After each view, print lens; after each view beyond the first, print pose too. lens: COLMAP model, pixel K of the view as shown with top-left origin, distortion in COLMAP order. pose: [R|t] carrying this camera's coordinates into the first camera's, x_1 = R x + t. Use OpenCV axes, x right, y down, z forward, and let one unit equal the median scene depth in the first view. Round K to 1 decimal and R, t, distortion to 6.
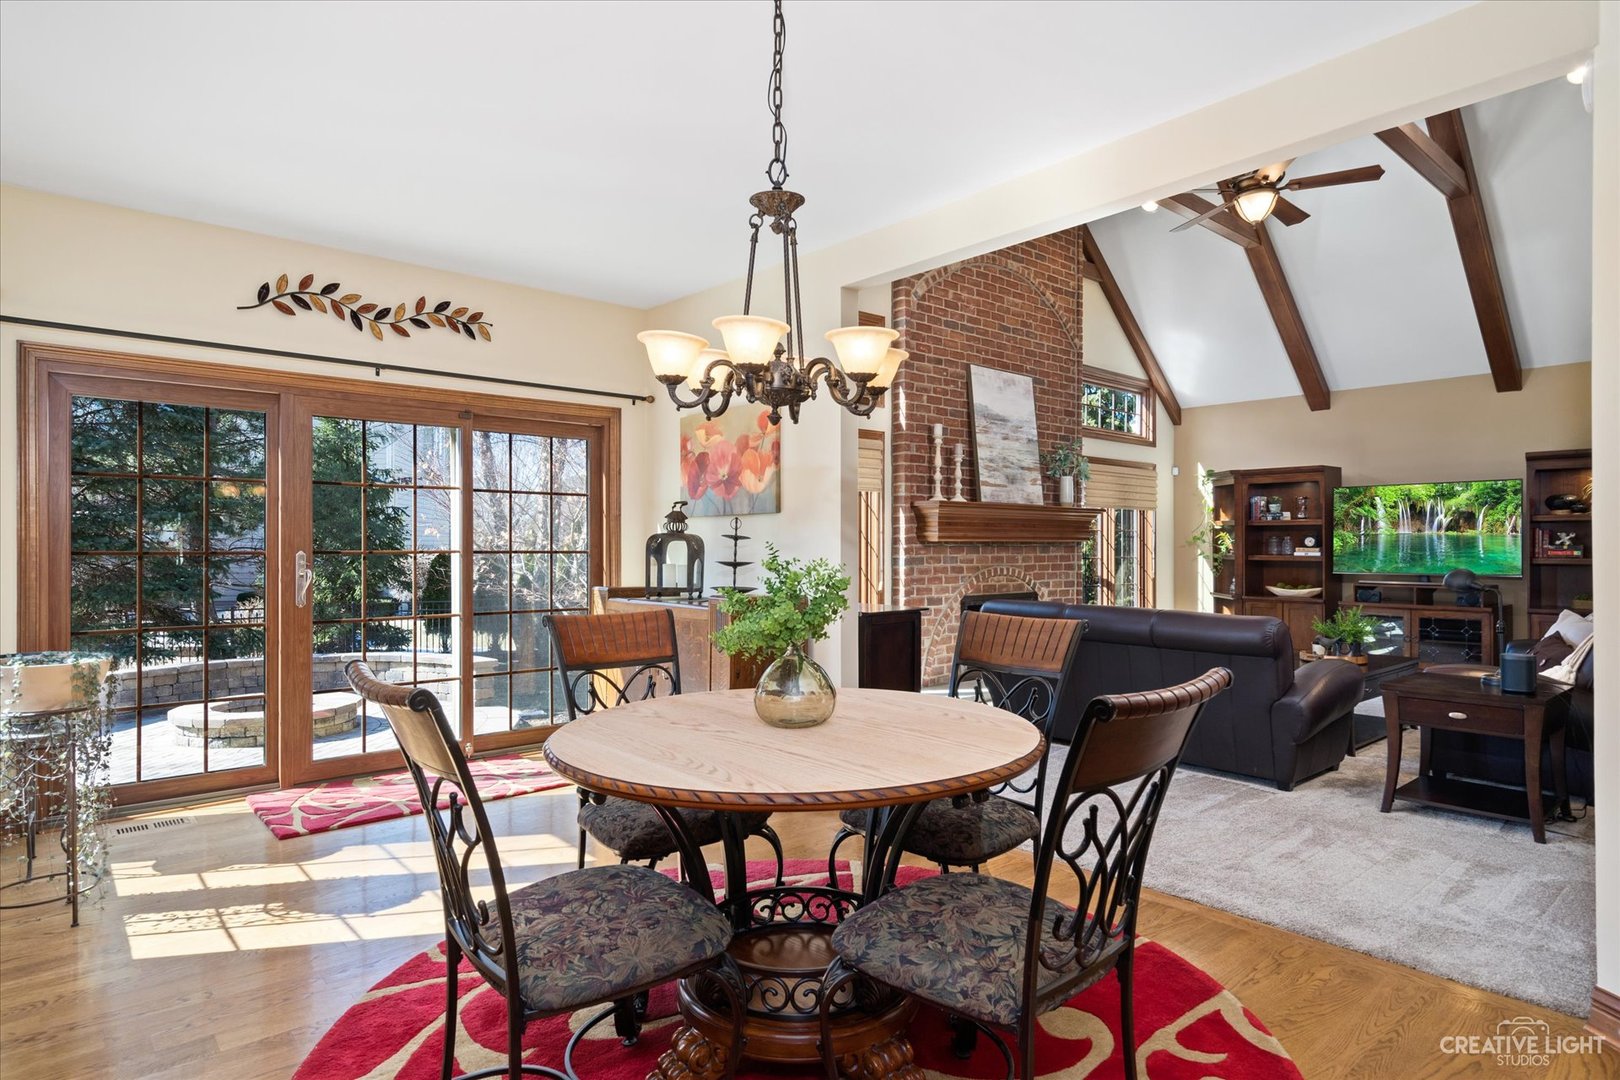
lens RADIAL K [[895.9, 0, 808.1], [0, 895.9, 539.8], [0, 0, 1]] dist [-0.001670, 0.003527]
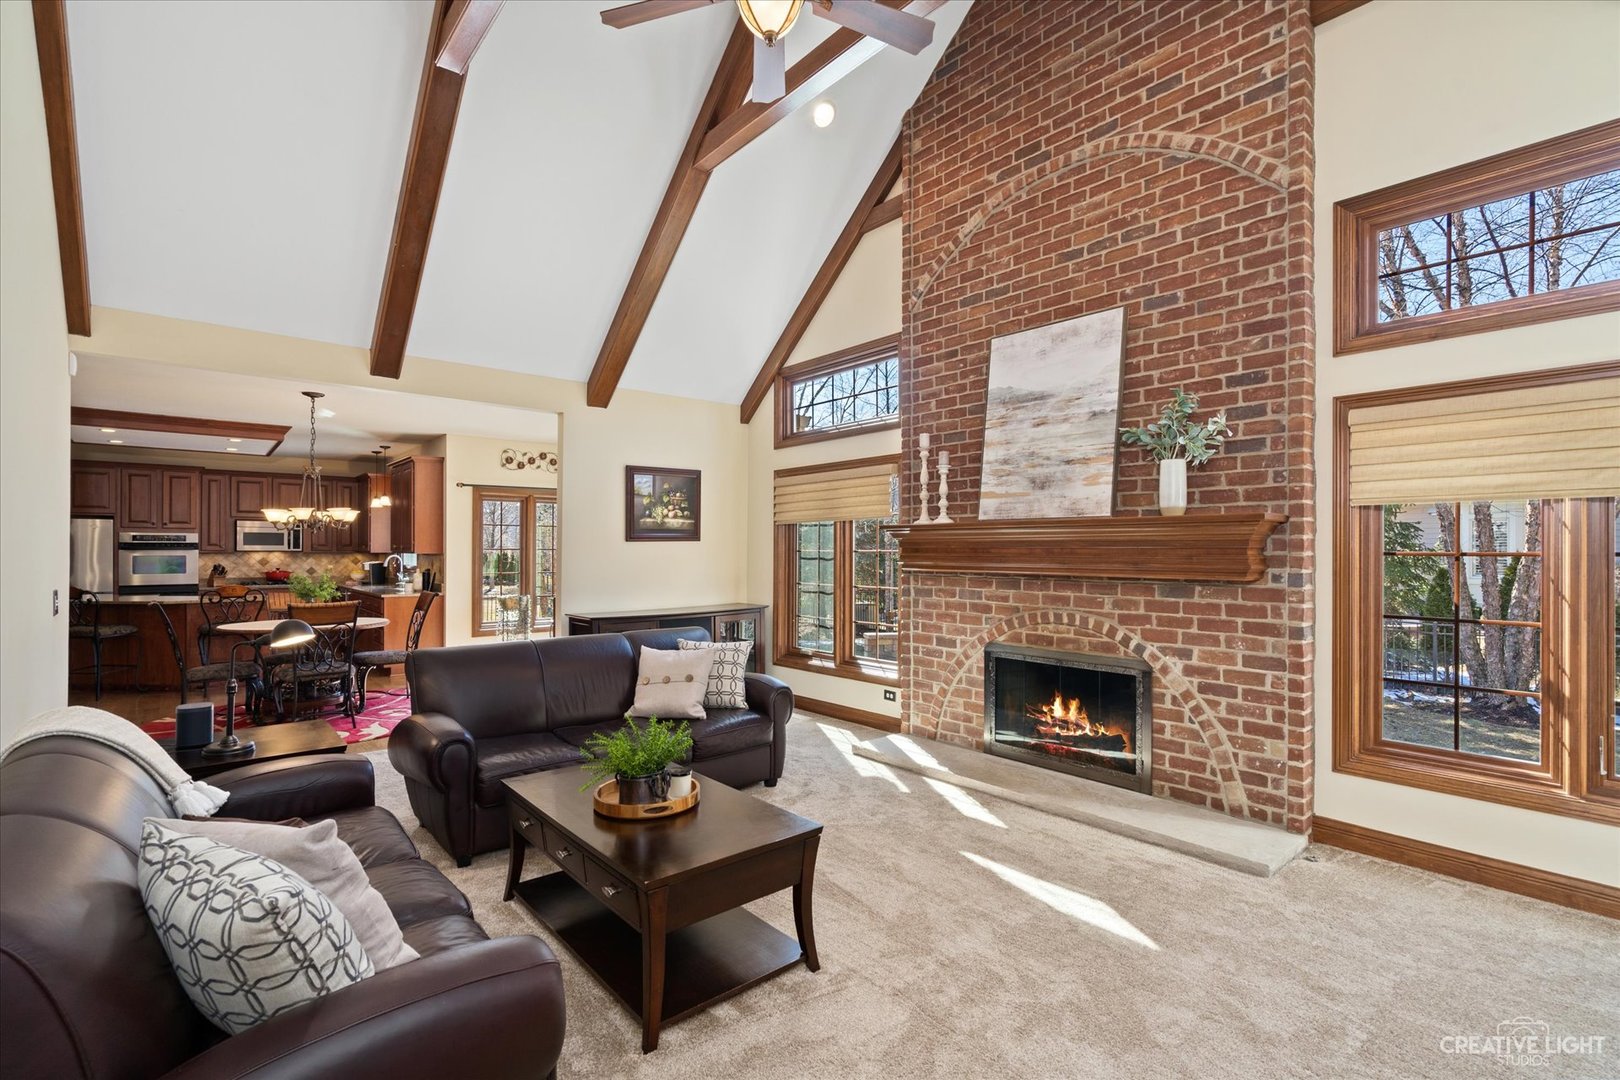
lens RADIAL K [[753.3, 0, 855.3], [0, 753.3, 551.2], [0, 0, 1]] dist [-0.011571, 0.000253]
pose [[0.013315, -0.002077, -0.999909, 0.813414], [0.000234, 0.999998, -0.002074, -0.014745], [0.999911, -0.000207, 0.013315, 0.870692]]
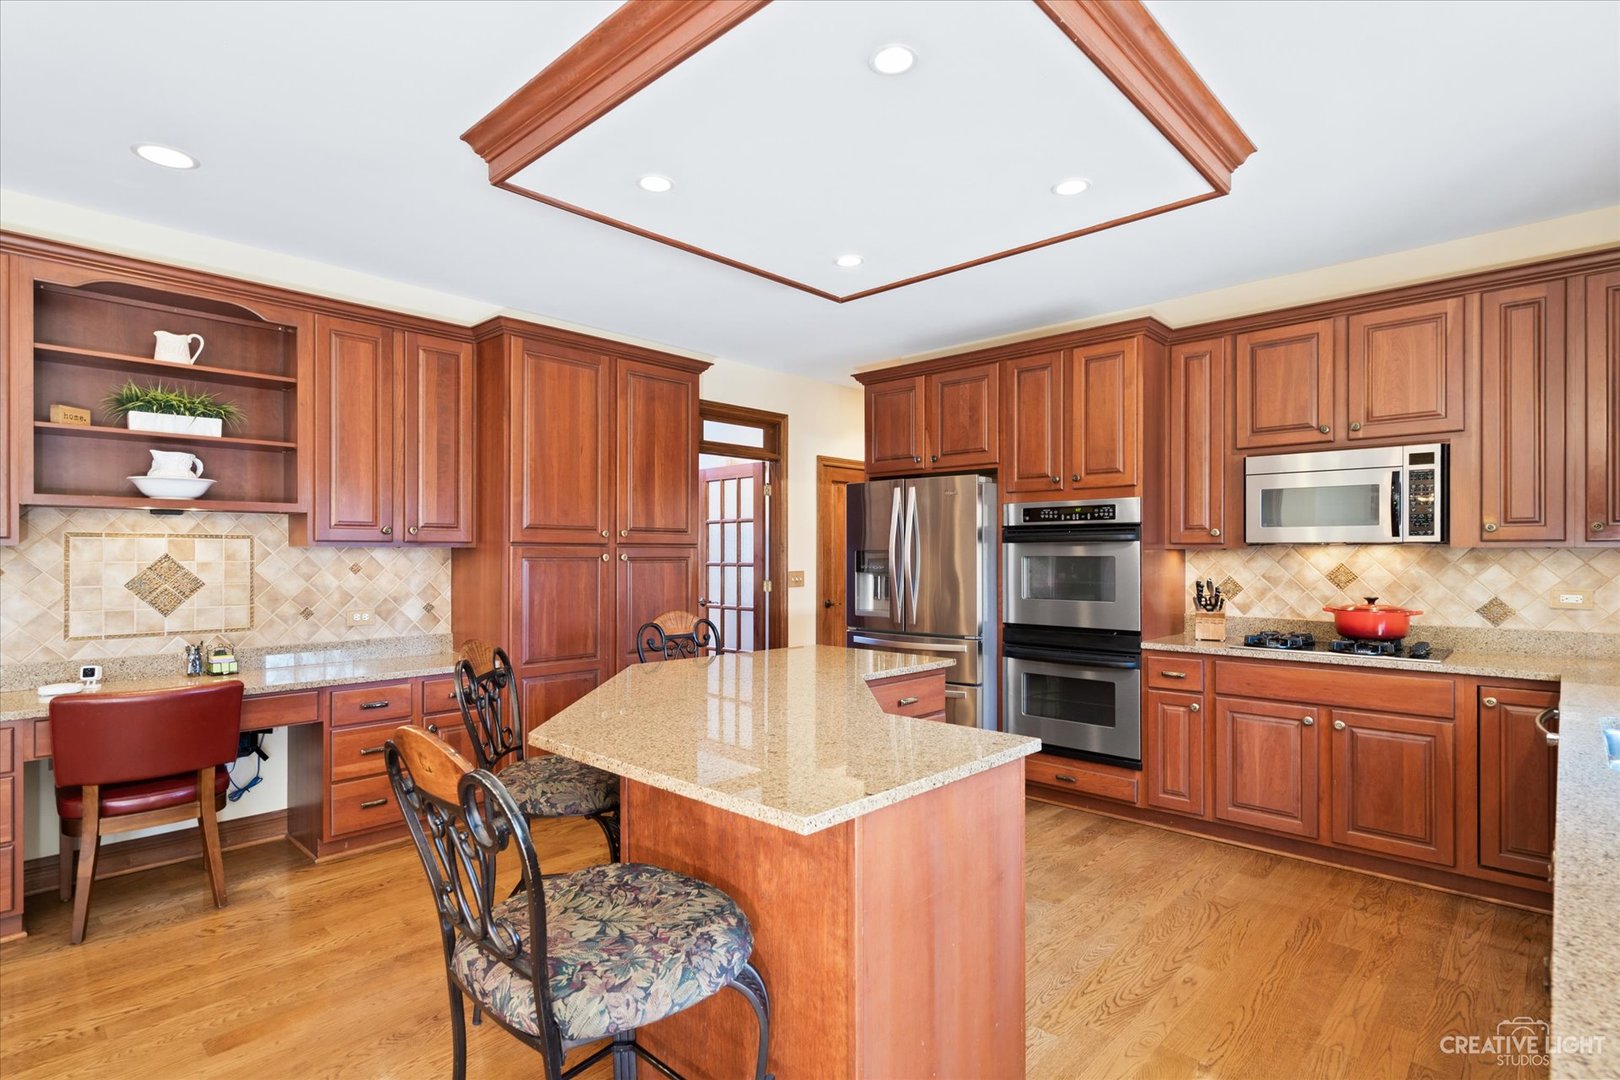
lens RADIAL K [[789.7, 0, 805.0], [0, 789.7, 545.0], [0, 0, 1]] dist [-0.010132, 0.003898]
pose [[-0.992793, -0.002319, -0.119817, -0.155278], [-0.000904, 0.999929, -0.011862, -0.012118], [0.119836, -0.011669, -0.992725, 0.267457]]
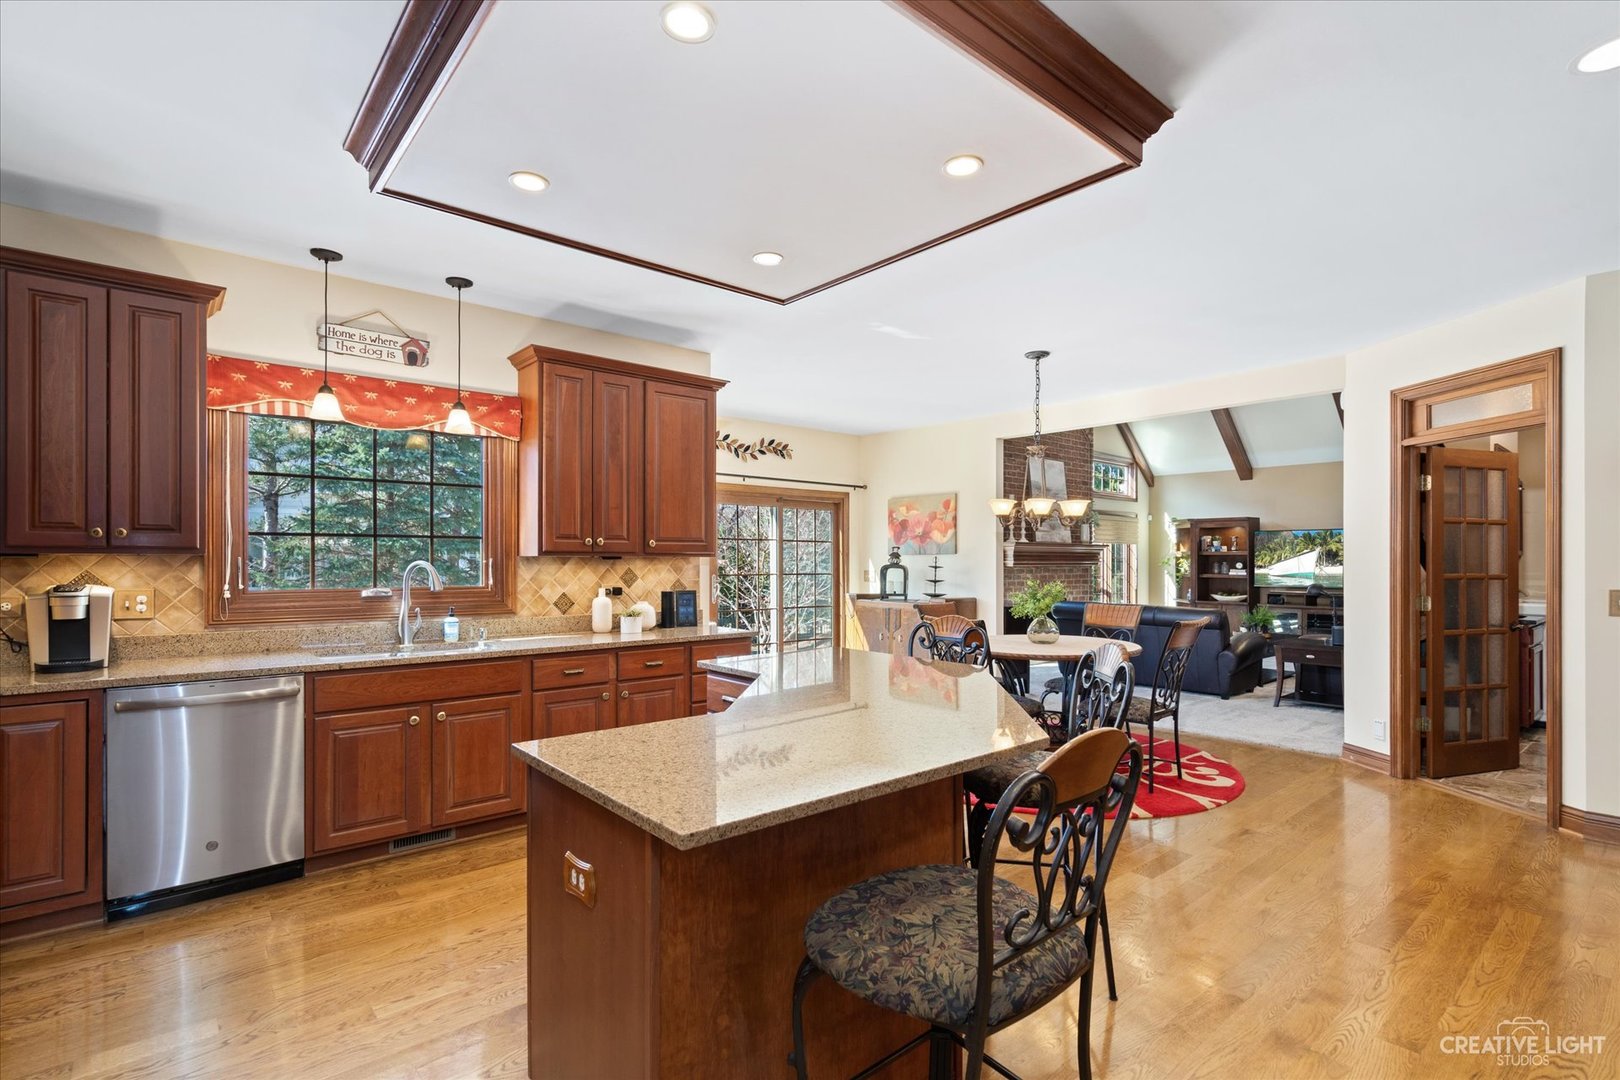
lens RADIAL K [[753.3, 0, 804.3], [0, 753.3, 561.5], [0, 0, 1]] dist [-0.011571, 0.000253]
pose [[0.999866, 0.002272, -0.016214, -0.201224], [-0.002149, 0.999969, 0.007571, -0.015725], [0.016231, -0.007536, 0.999840, -0.363781]]
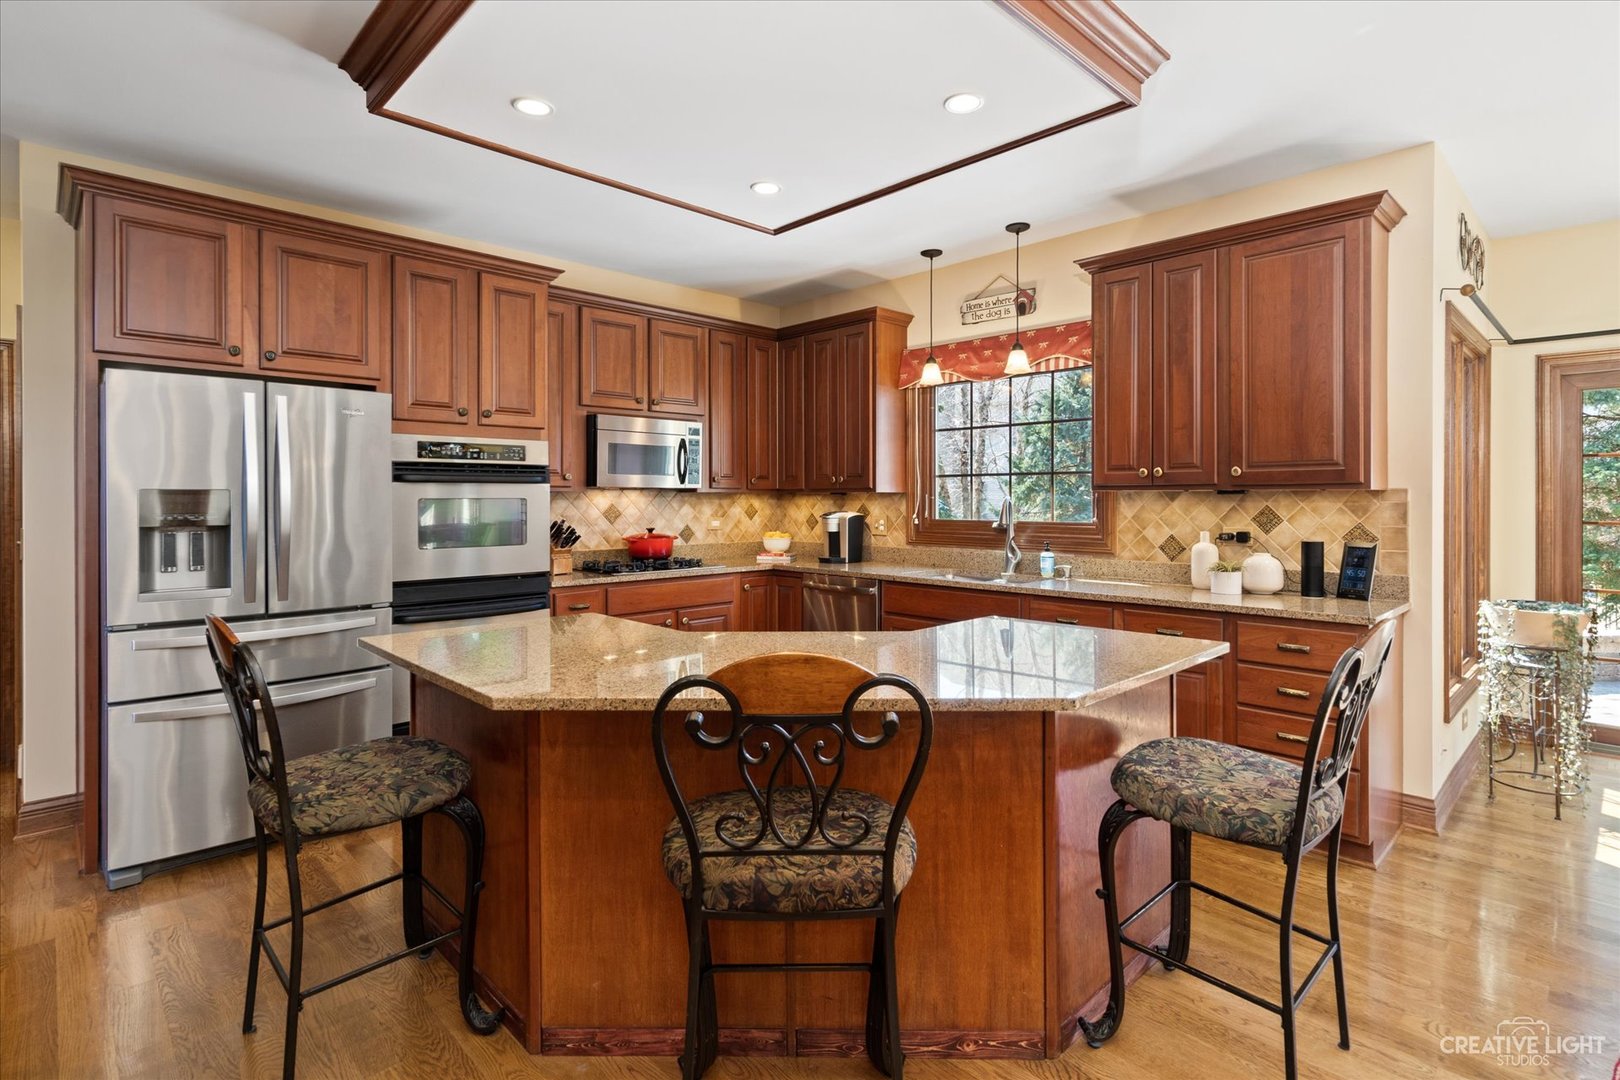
lens RADIAL K [[789.7, 0, 821.4], [0, 789.7, 498.6], [0, 0, 1]] dist [-0.010132, 0.003898]
pose [[0.063200, -0.002218, -0.997998, 0.088477], [0.002197, 0.999995, -0.002083, -0.009499], [0.997998, -0.002061, 0.063205, -0.043897]]
